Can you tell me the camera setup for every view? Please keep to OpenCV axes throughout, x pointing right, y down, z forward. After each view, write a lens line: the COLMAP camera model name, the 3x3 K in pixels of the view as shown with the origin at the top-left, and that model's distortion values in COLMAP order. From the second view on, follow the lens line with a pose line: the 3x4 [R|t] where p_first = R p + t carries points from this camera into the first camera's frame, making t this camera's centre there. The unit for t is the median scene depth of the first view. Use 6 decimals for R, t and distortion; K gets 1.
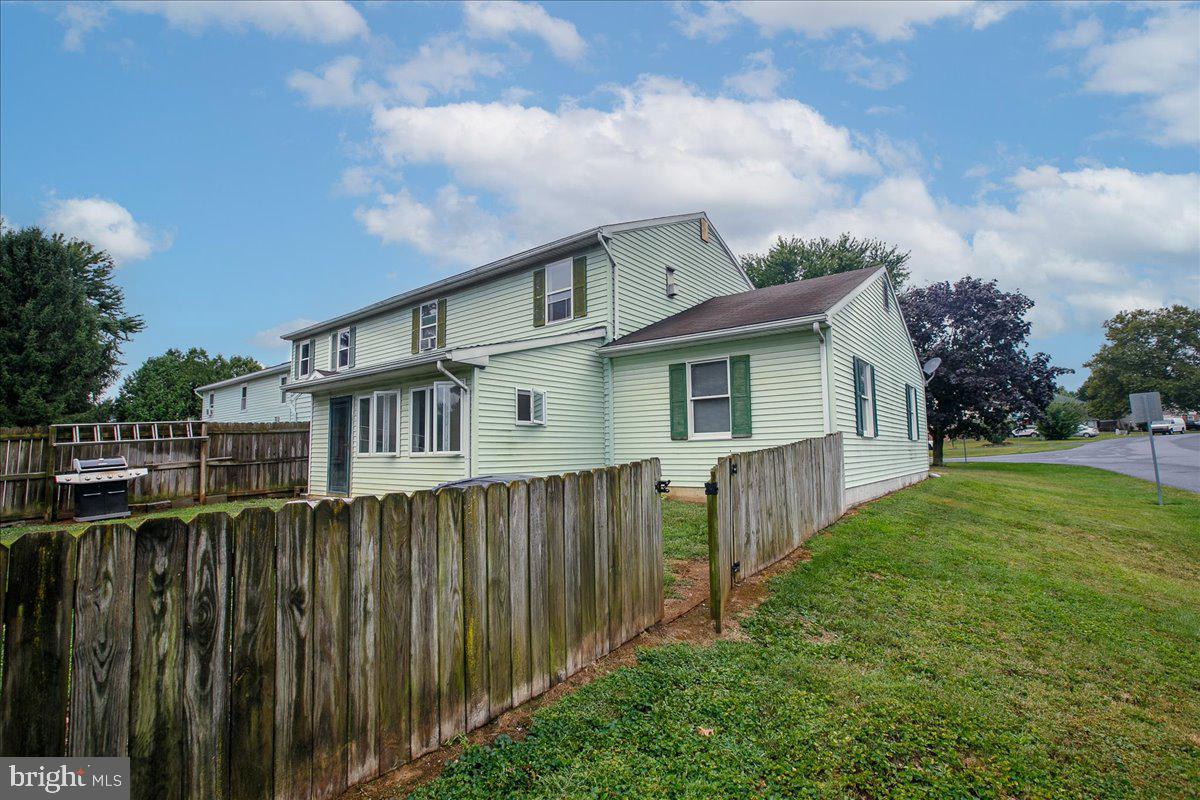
lens RADIAL K [[549.6, 0, 596.4], [0, 549.6, 398.7], [0, 0, 1]] dist [-0.060689, 0.021340]
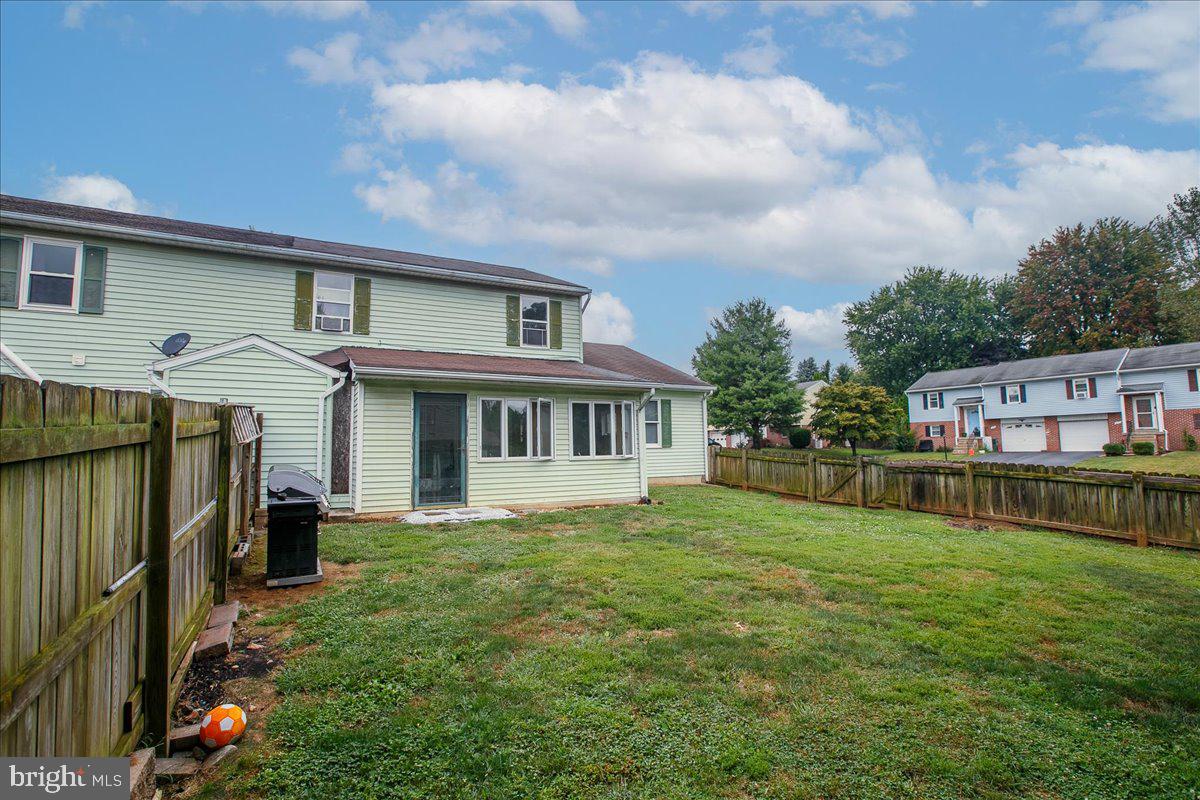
lens RADIAL K [[549.6, 0, 596.4], [0, 549.6, 398.7], [0, 0, 1]] dist [-0.060689, 0.021340]
pose [[0.398761, 0.092847, 0.912343, -1.261272], [-0.082647, 0.994452, -0.065081, 0.044255], [-0.913323, -0.049451, 0.404222, 0.446618]]
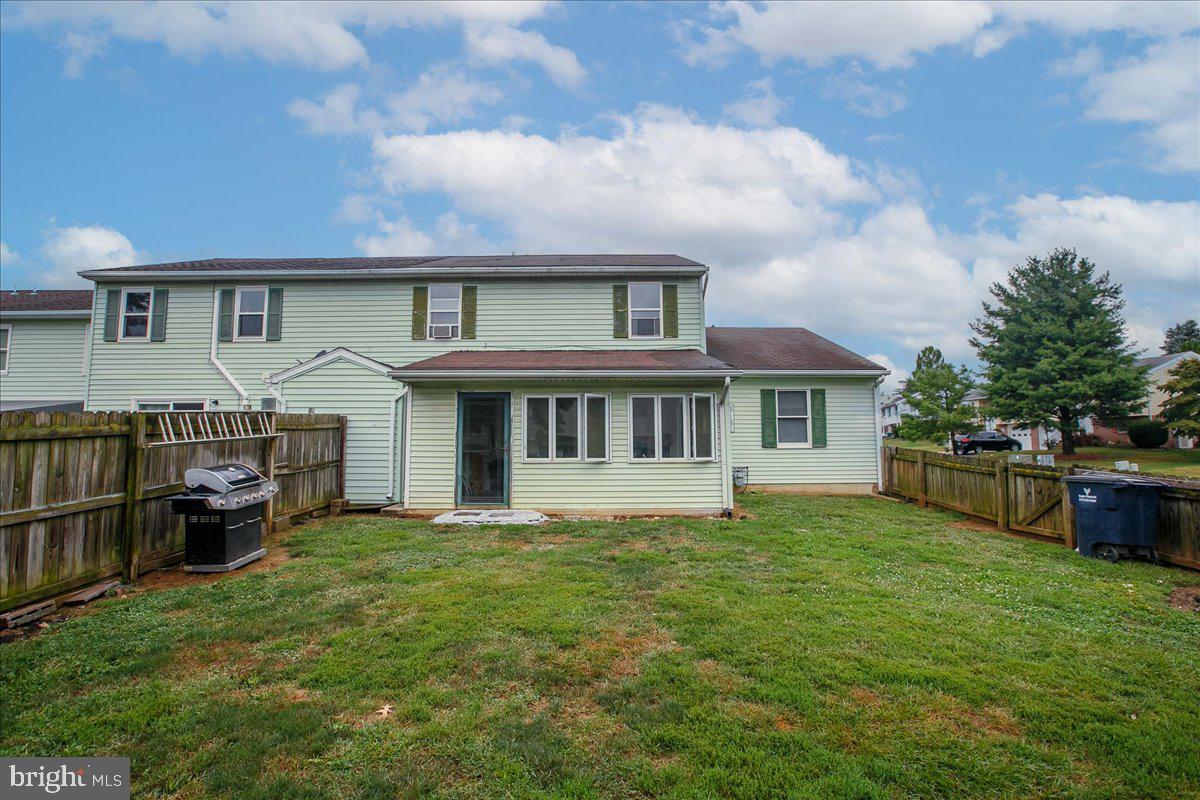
lens RADIAL K [[549.6, 0, 596.4], [0, 549.6, 398.7], [0, 0, 1]] dist [-0.060689, 0.021340]
pose [[0.787549, 0.066478, 0.612656, -0.932616], [-0.069744, 0.997392, -0.018571, 0.010463], [-0.612293, -0.028103, 0.790131, 0.217121]]
